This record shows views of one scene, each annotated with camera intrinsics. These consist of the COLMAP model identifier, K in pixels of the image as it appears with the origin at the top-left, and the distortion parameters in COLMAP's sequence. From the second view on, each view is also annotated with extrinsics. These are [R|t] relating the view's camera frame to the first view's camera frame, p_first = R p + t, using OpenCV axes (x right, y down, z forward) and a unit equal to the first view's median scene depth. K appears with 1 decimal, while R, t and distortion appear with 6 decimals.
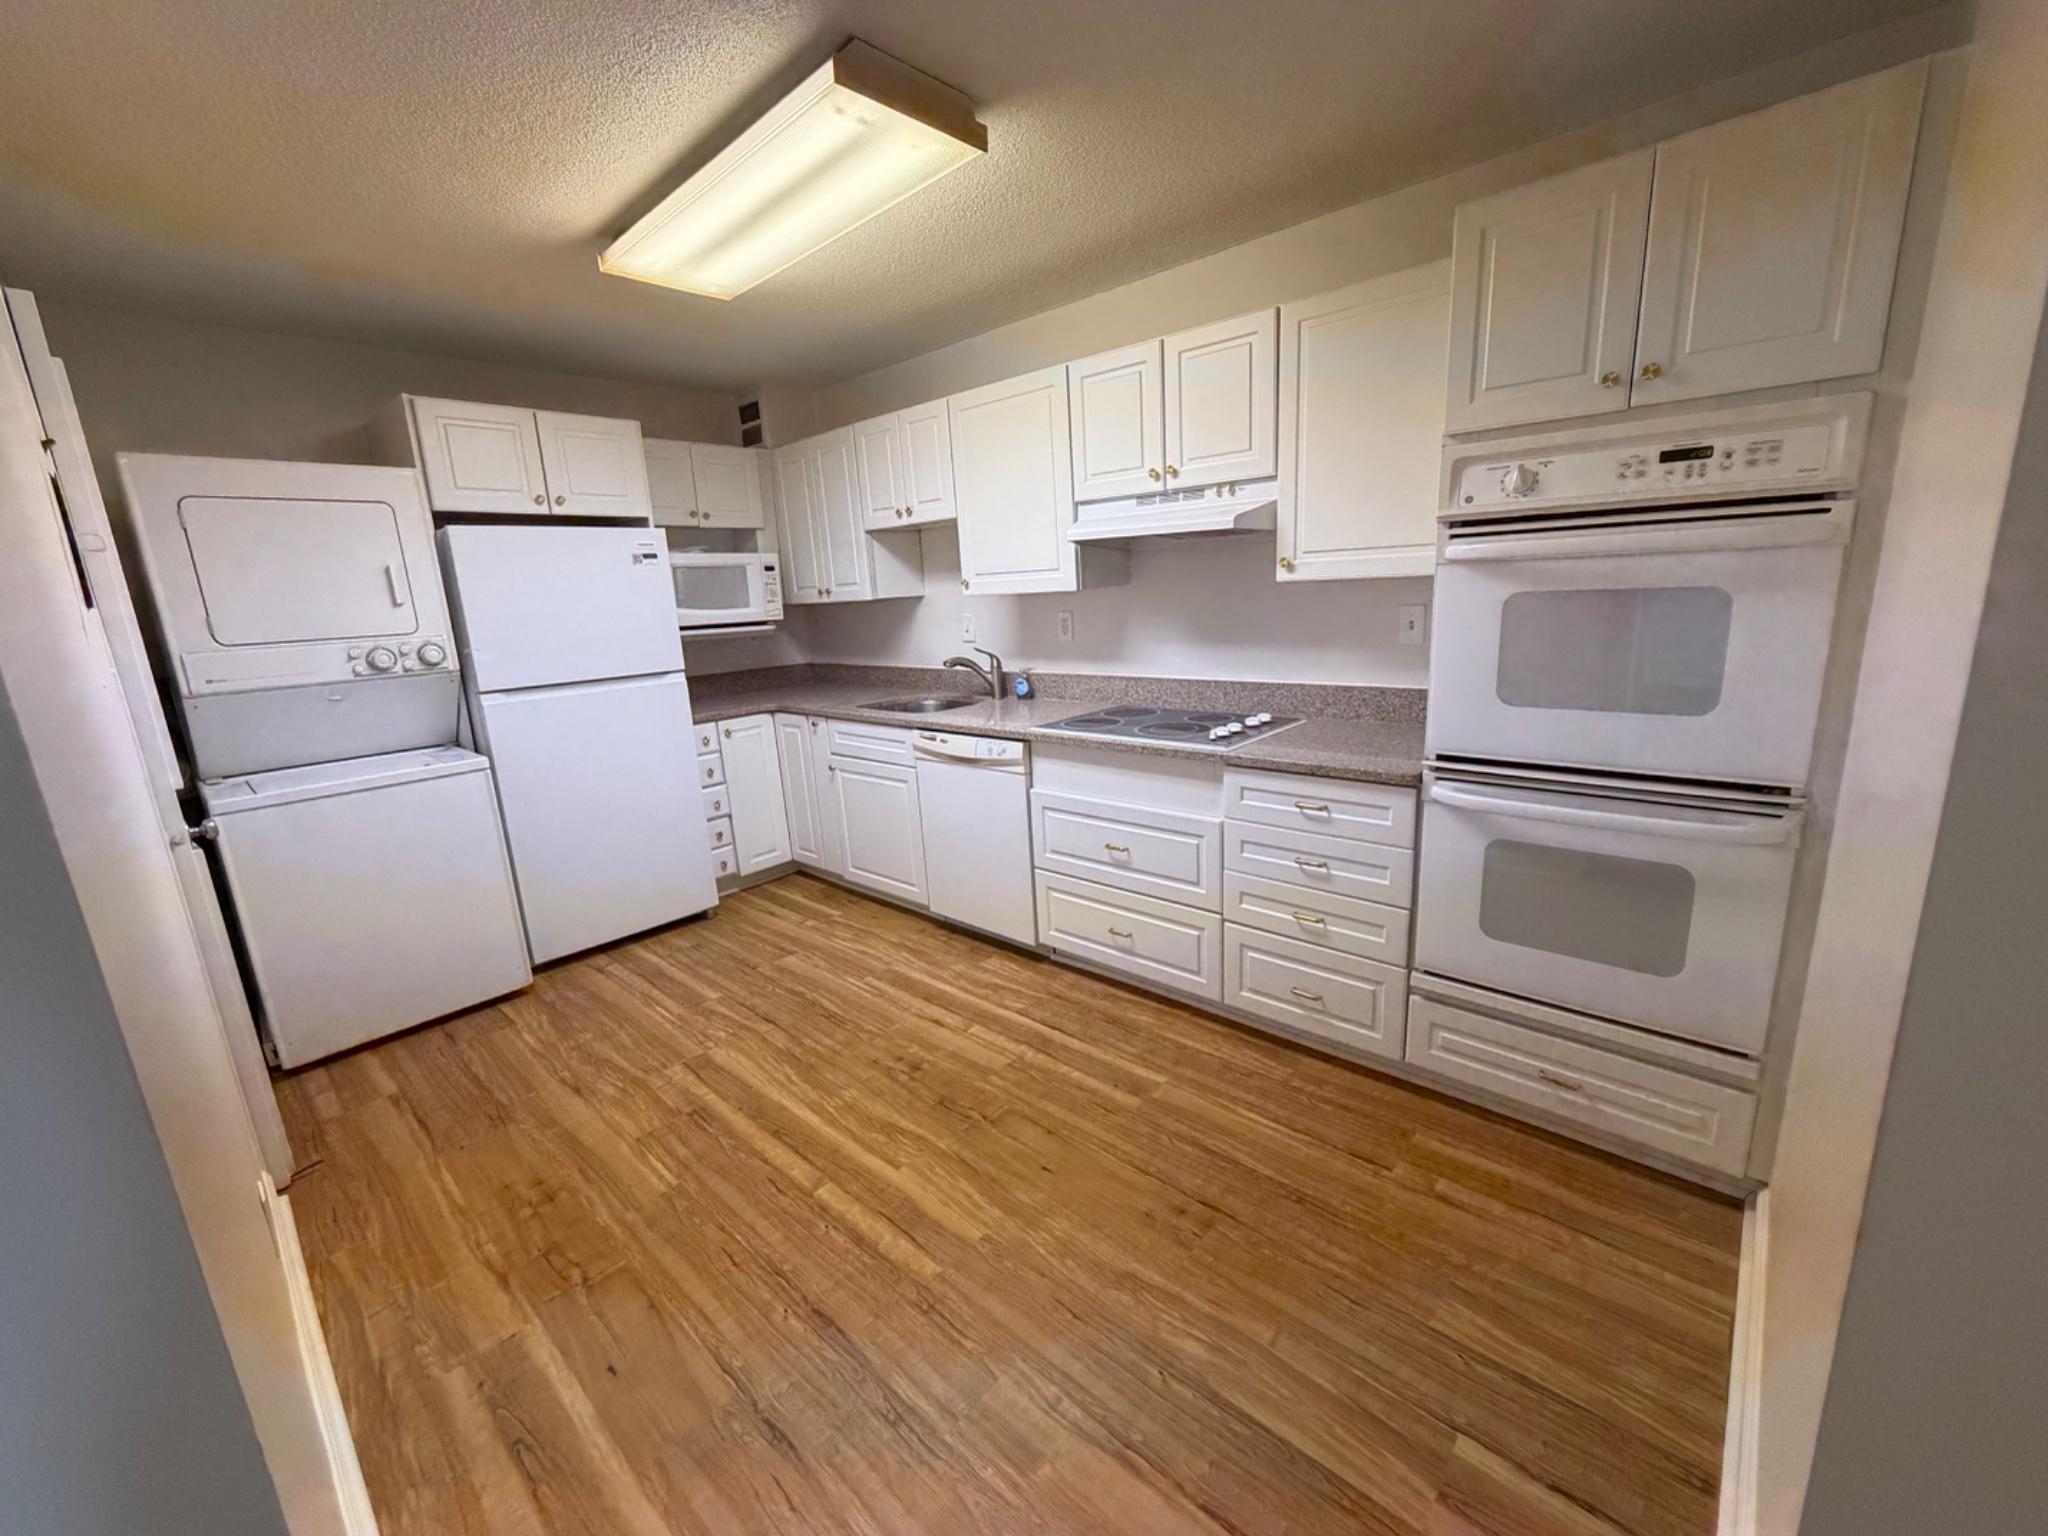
lens RADIAL K [[819.2, 0, 1036.2], [0, 819.2, 774.1], [0, 0, 1]] dist [-0.000508, 0.000134]
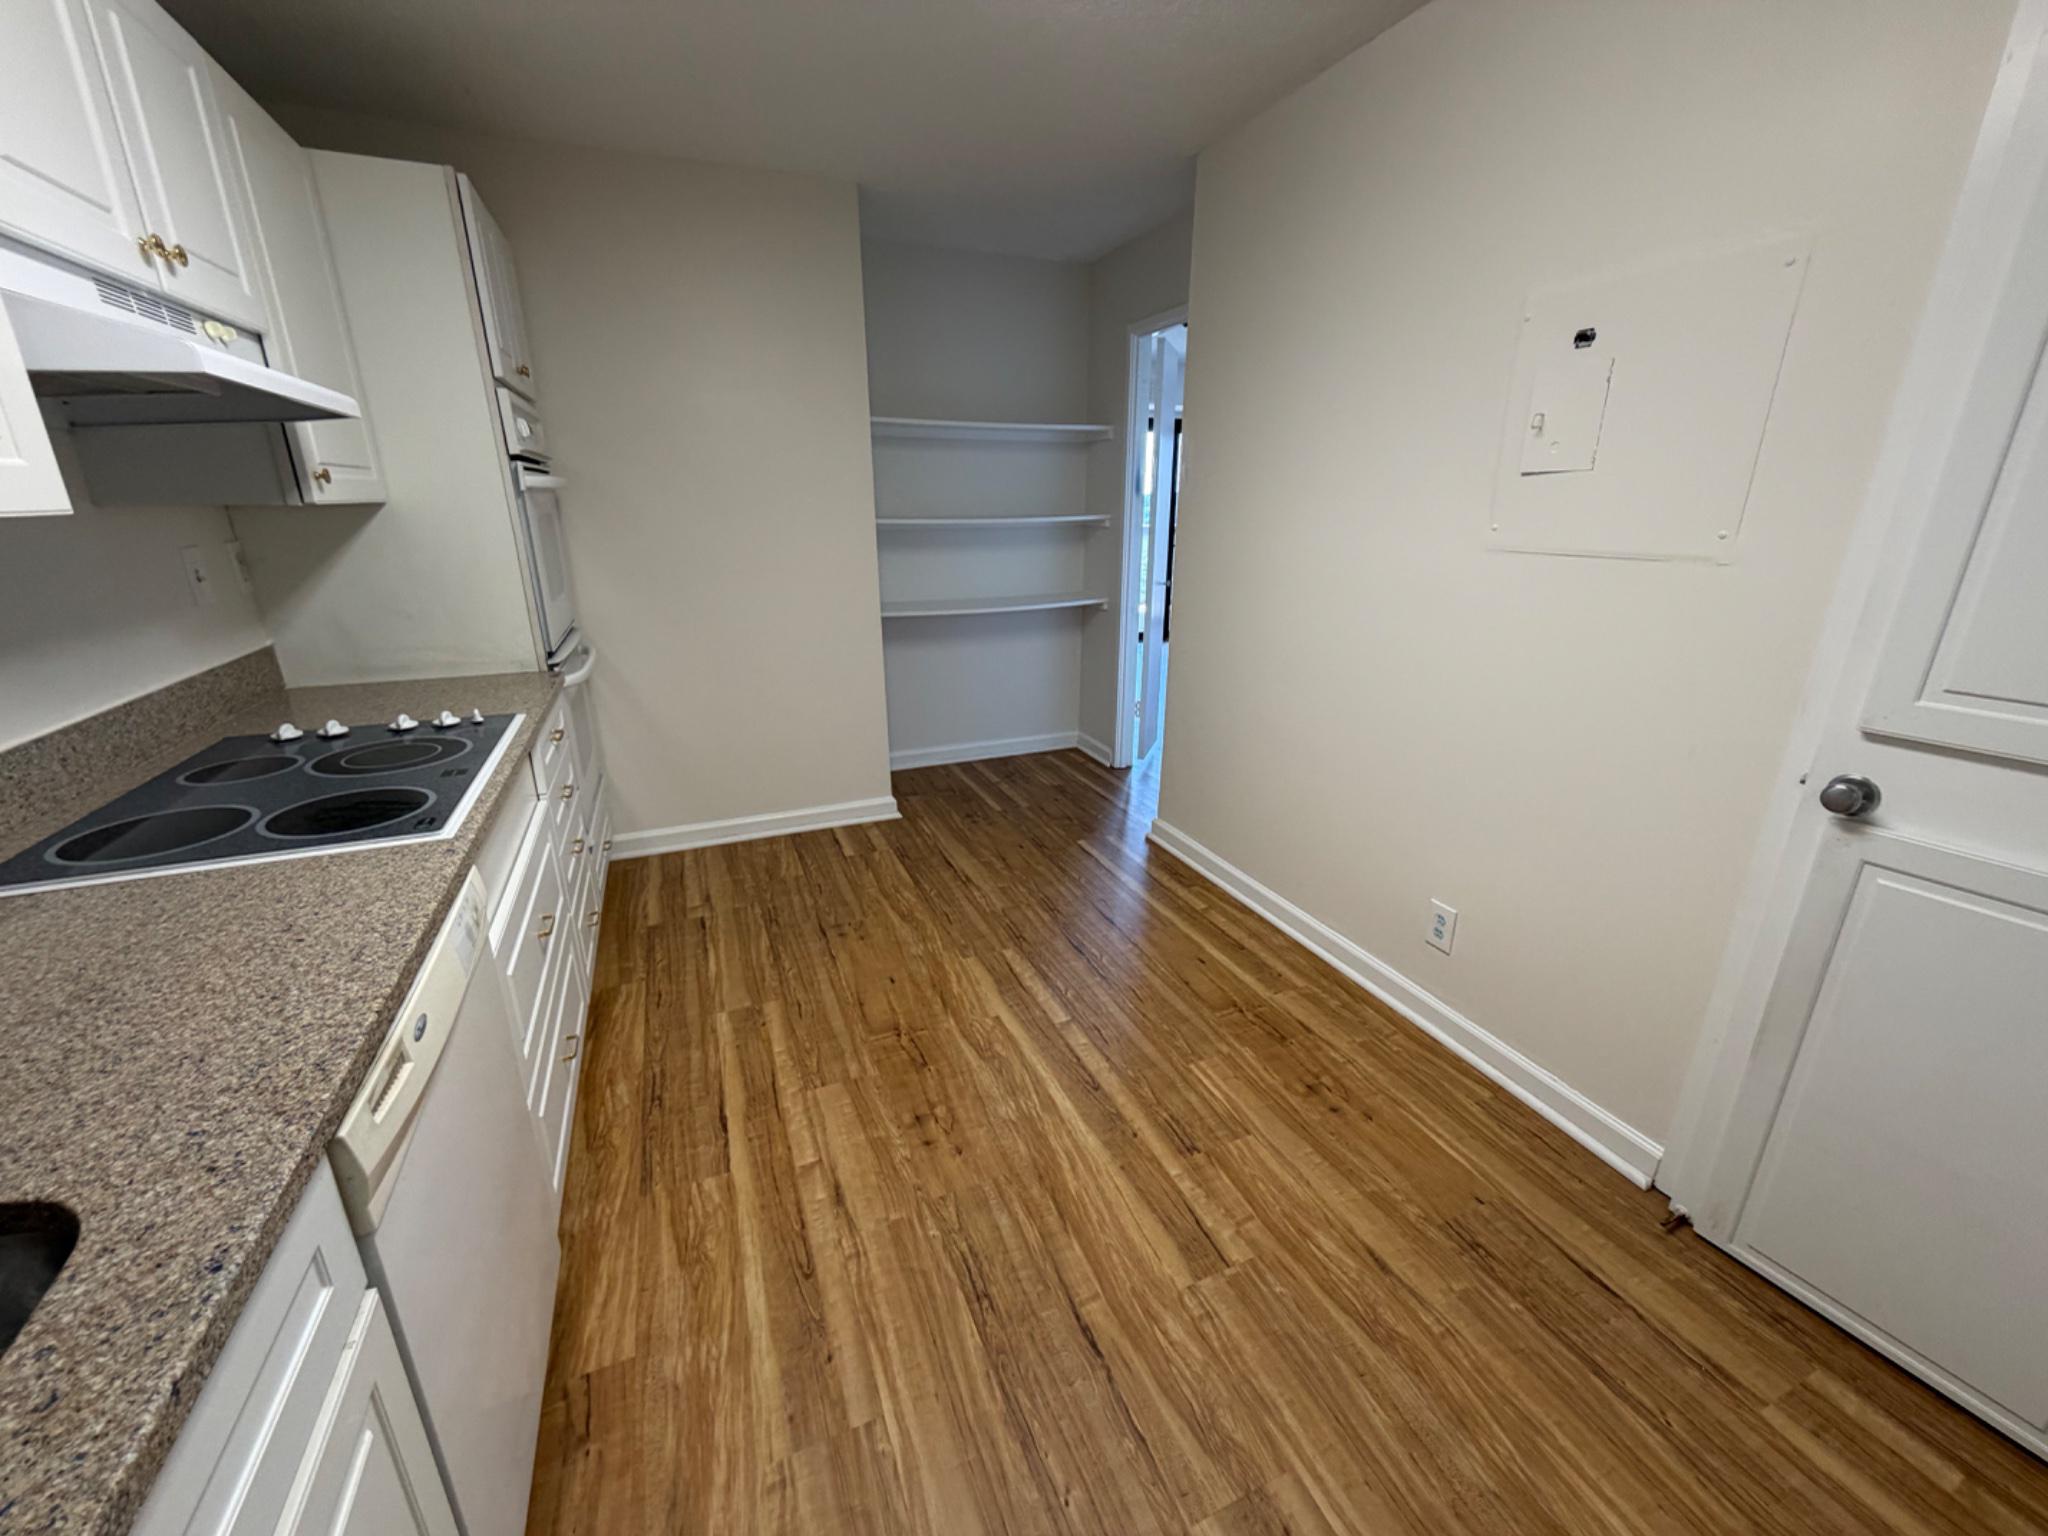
lens RADIAL K [[819.2, 0, 1031.8], [0, 819.2, 760.5], [0, 0, 1]] dist [-0.000508, 0.000134]
pose [[-0.906412, -0.084960, 0.413763, -0.689204], [0.136901, 0.867598, 0.478050, -0.379214], [-0.399595, 0.489955, -0.774770, 1.787231]]
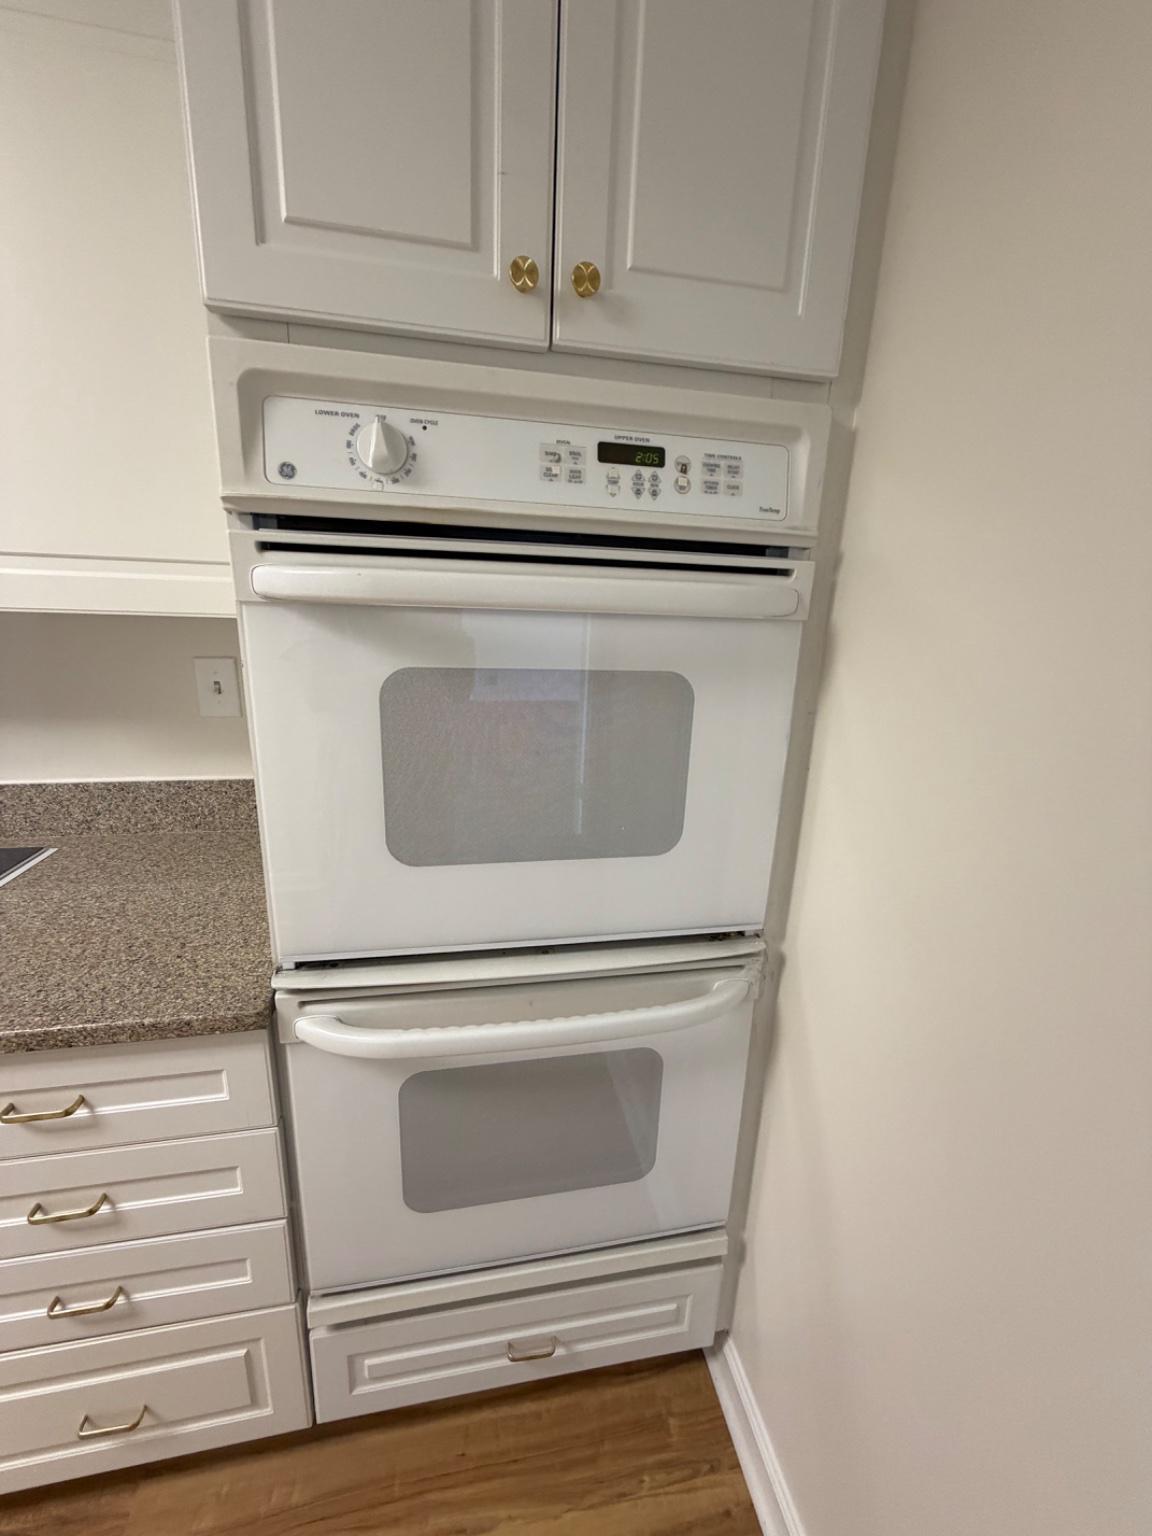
lens RADIAL K [[614.4, 0, 571.3], [0, 614.4, 765.3], [0, 0, 1]] dist [-0.000508, 0.000134]
pose [[0.603043, -0.132693, 0.786595, 0.307940], [0.118714, 0.990016, 0.075996, -0.165088], [-0.788826, 0.047551, 0.612774, 0.625278]]
